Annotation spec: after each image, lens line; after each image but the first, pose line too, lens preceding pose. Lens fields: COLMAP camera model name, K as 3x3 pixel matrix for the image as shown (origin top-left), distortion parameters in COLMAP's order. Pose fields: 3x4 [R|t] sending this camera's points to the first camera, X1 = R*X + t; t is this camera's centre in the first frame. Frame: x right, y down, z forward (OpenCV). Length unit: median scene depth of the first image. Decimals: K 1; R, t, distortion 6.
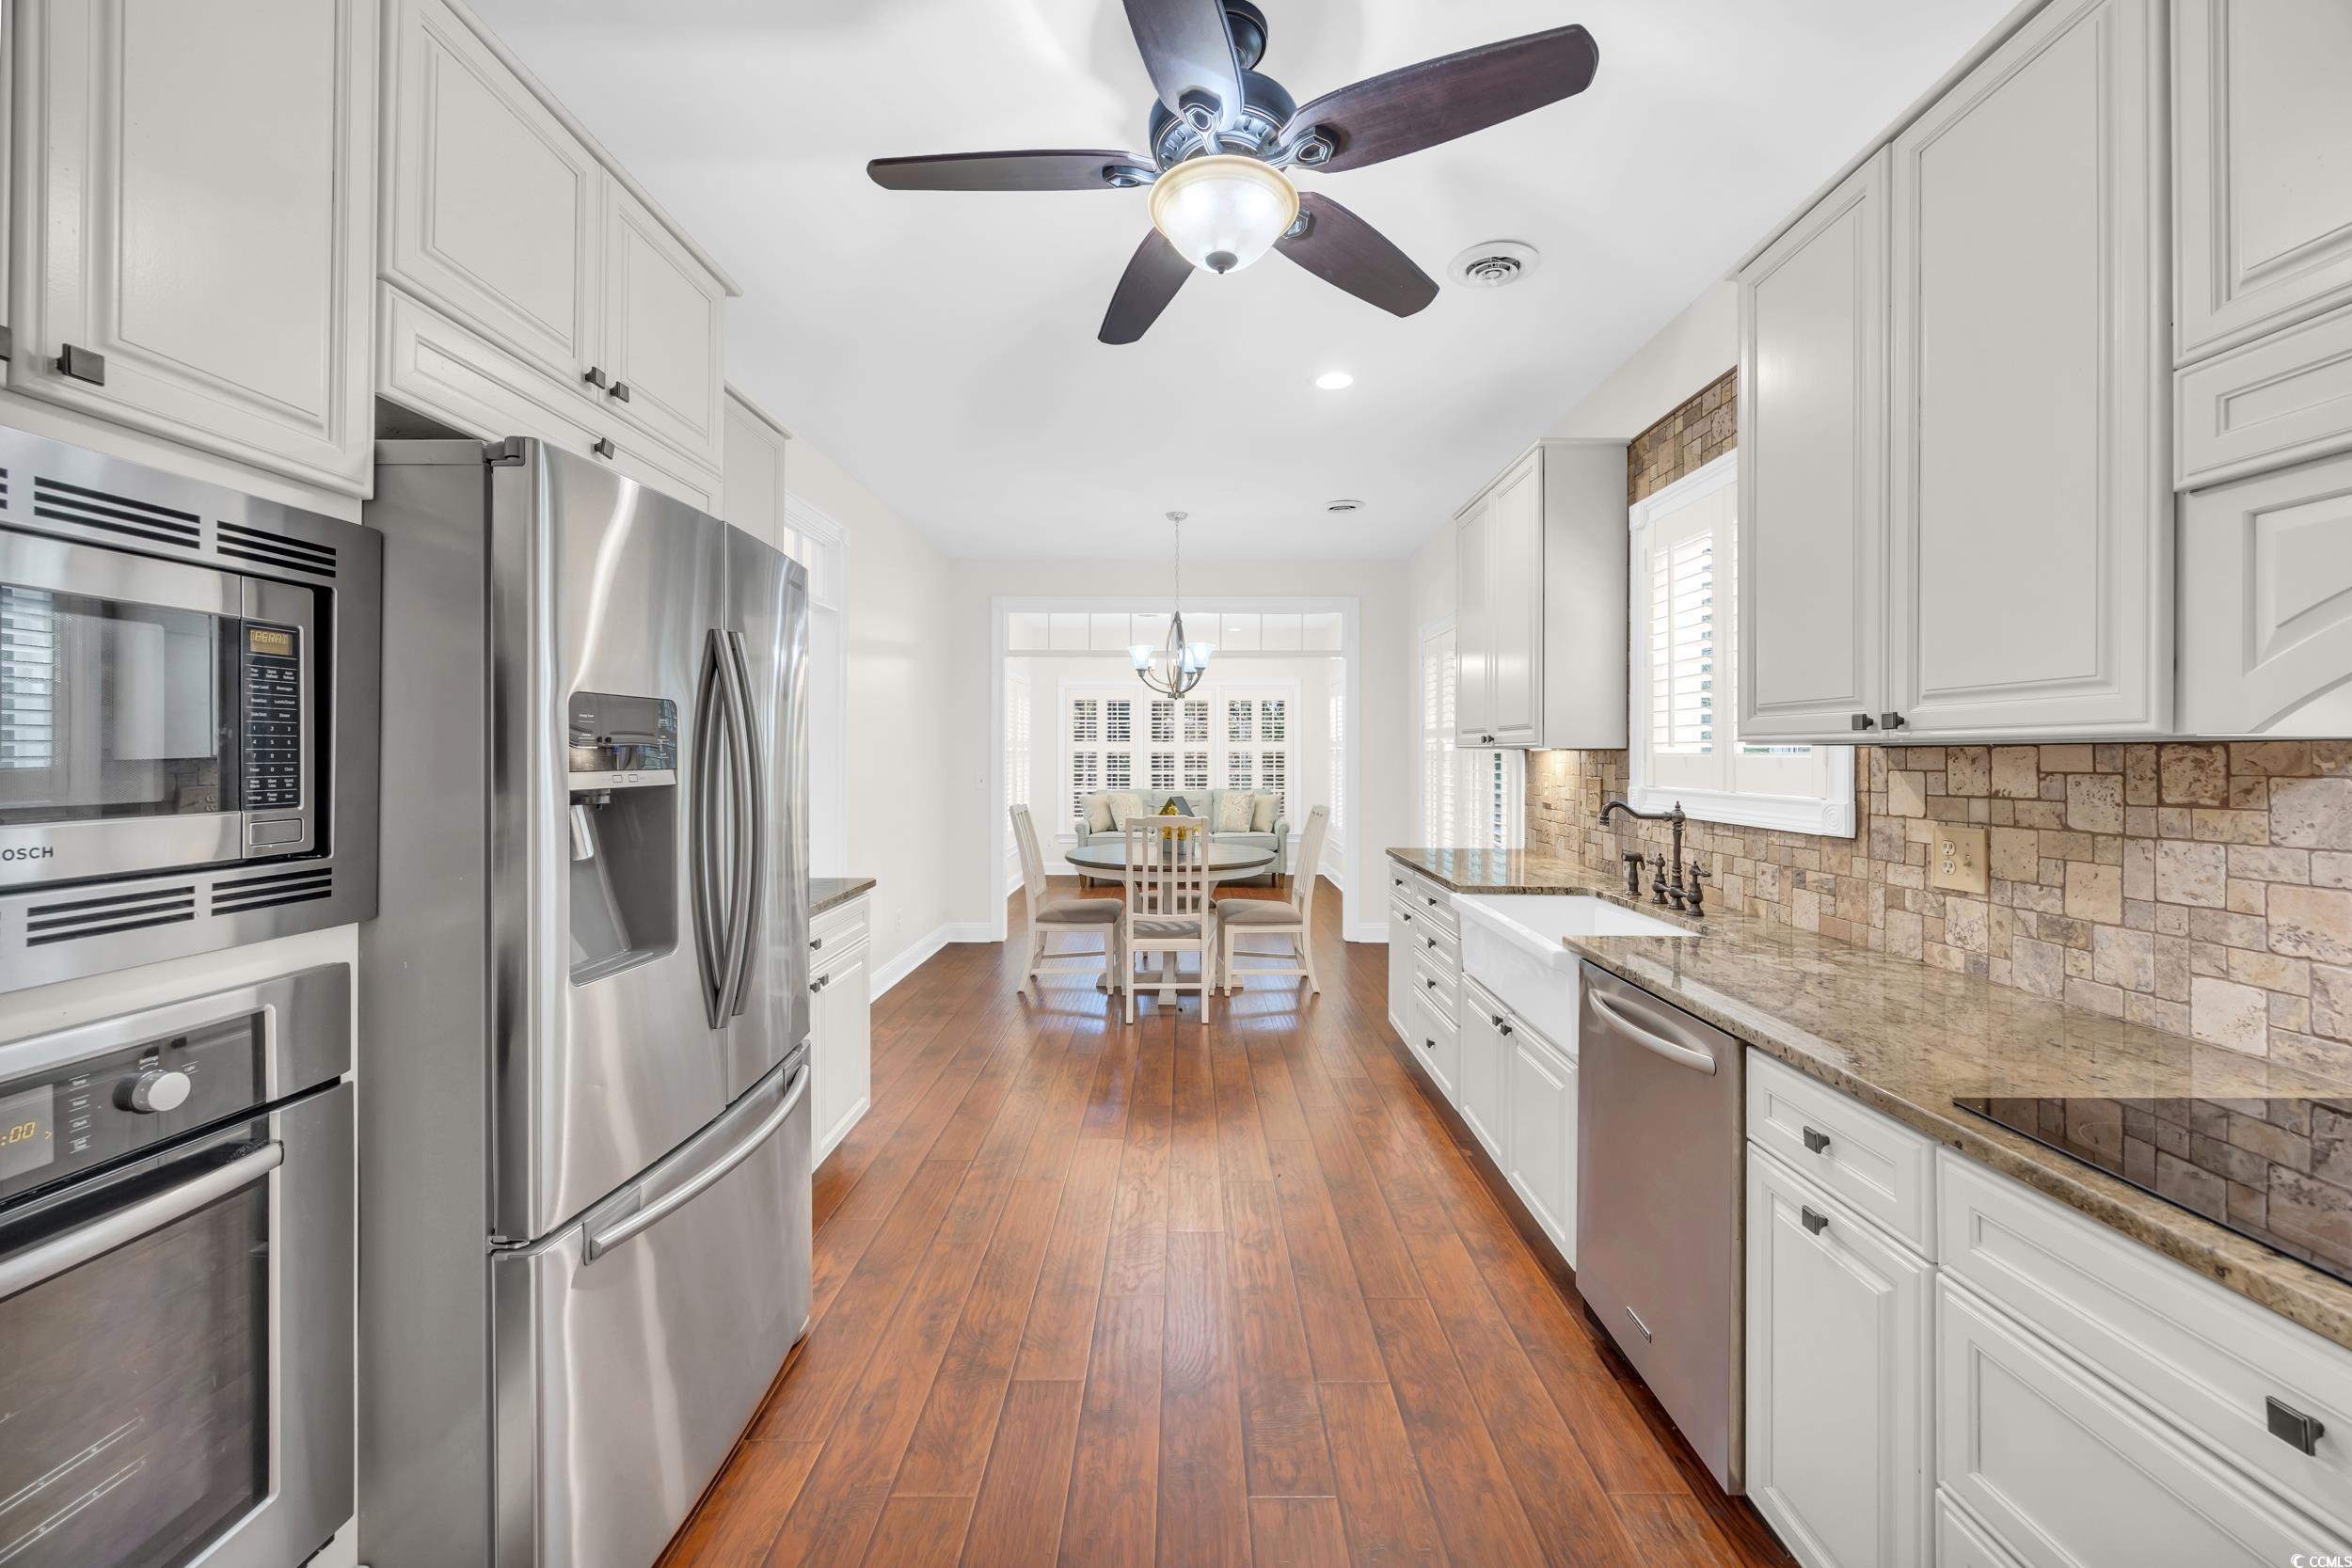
lens RADIAL K [[897.4, 0, 1192.1], [0, 897.4, 750.9], [0, 0, 1]] dist [-0.001699, -0.000645]
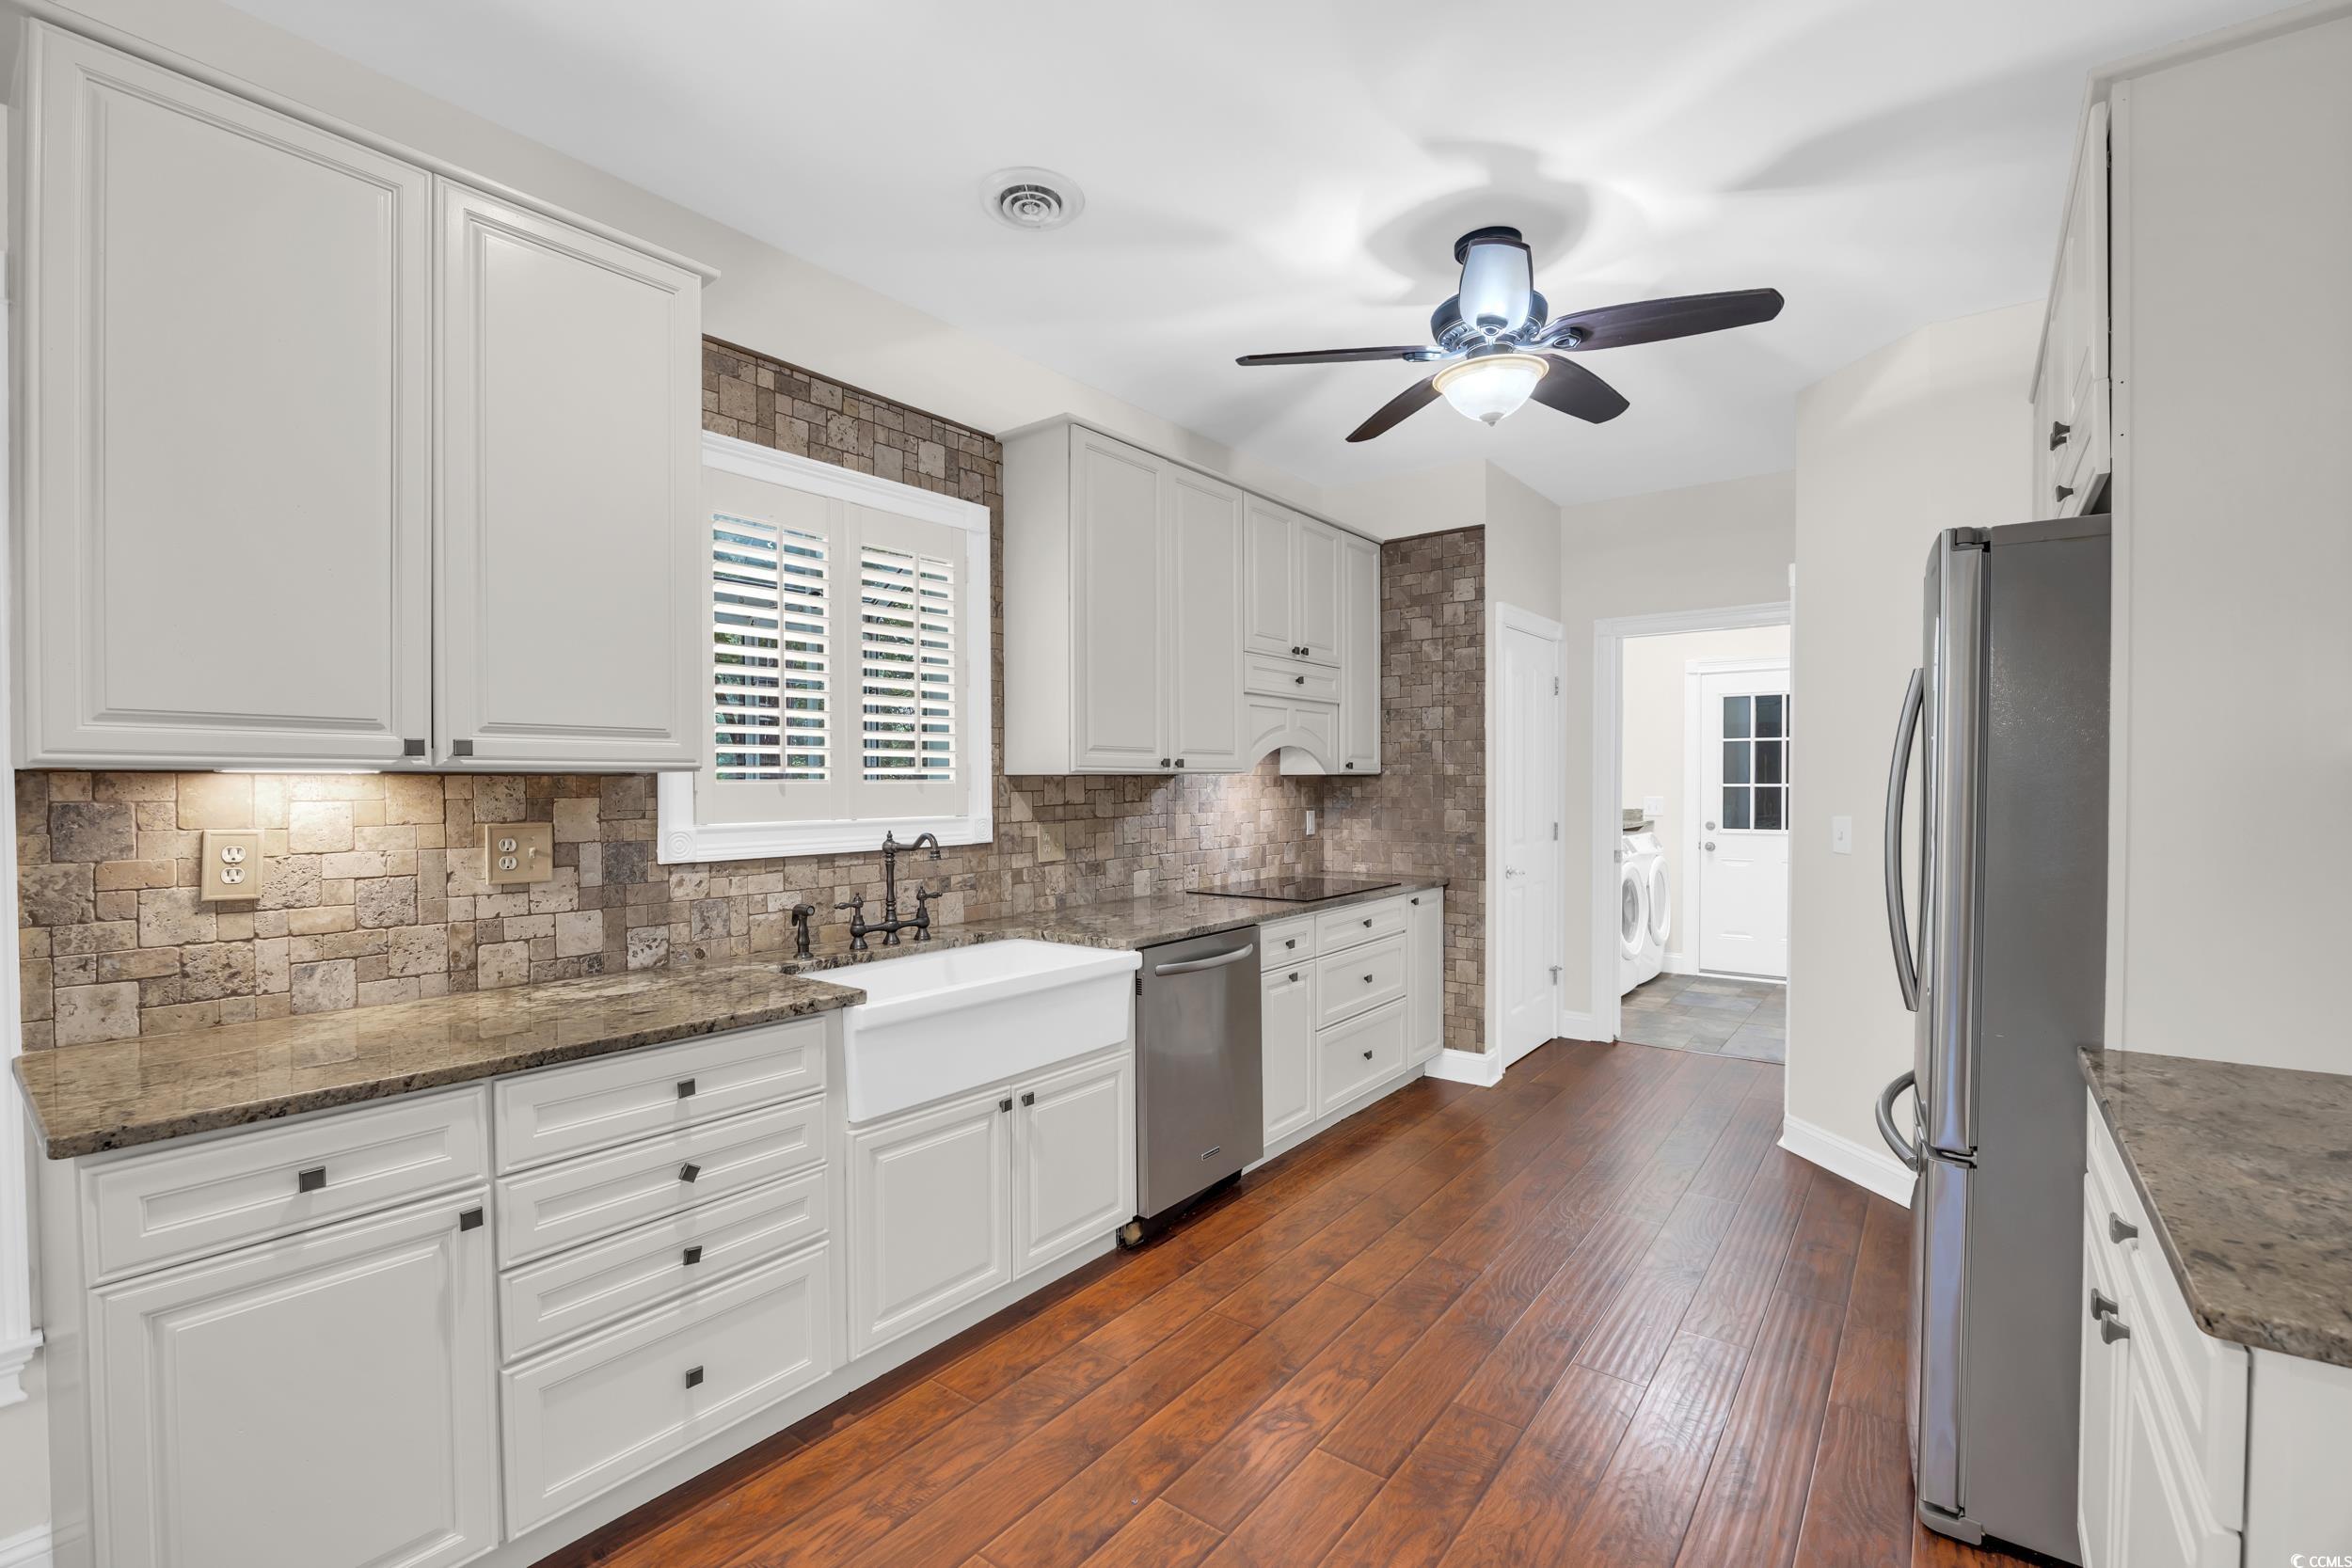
lens RADIAL K [[1025.1, 0, 1178.1], [0, 1025.1, 794.2], [0, 0, 1]] dist [-0.002329, -0.000181]
pose [[-0.787013, -0.011375, 0.616832, -0.490276], [-0.003636, 0.999898, 0.013800, 0.001551], [-0.616926, 0.008618, -0.786974, 2.220318]]
